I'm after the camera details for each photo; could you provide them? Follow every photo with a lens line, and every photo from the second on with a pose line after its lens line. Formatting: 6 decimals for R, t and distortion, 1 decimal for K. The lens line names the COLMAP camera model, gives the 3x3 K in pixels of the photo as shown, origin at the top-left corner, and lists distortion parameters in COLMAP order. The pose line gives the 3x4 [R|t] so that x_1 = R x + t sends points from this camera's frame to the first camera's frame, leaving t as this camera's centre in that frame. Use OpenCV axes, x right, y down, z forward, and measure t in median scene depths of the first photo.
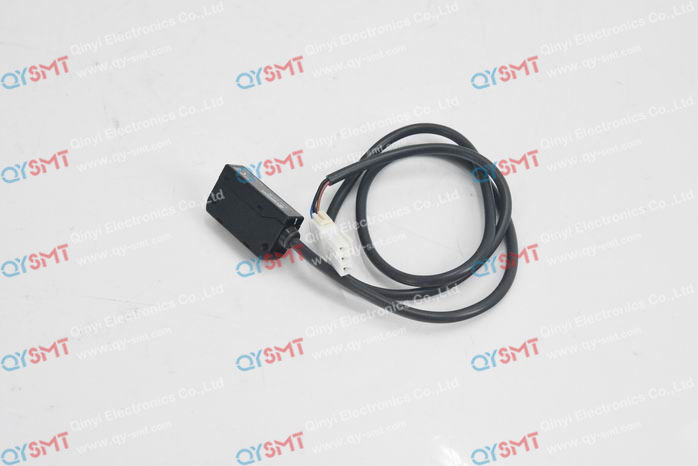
lens RADIAL K [[1146.9, 0, 349.0], [0, 1146.9, 233.0], [0, 0, 1]] dist [0.000567, -0.006508]
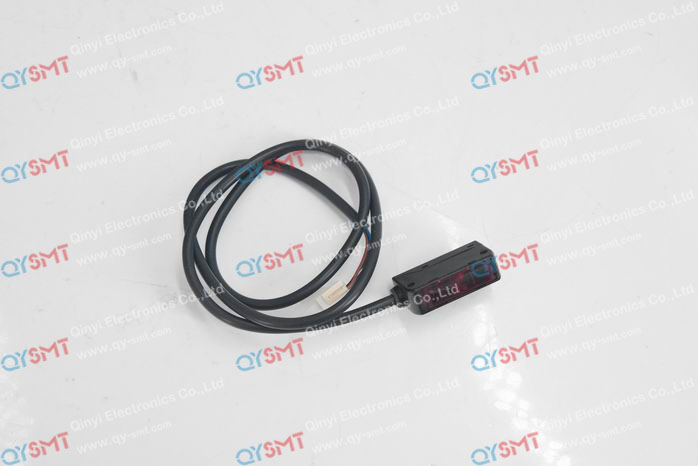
lens RADIAL K [[1146.9, 0, 349.0], [0, 1146.9, 233.0], [0, 0, 1]] dist [0.000567, -0.006508]
pose [[1.000000, 0.000031, -0.000001, -0.000008], [-0.000031, 1.000000, 0.000090, 0.327737], [0.000001, -0.000090, 1.000000, -0.000041]]
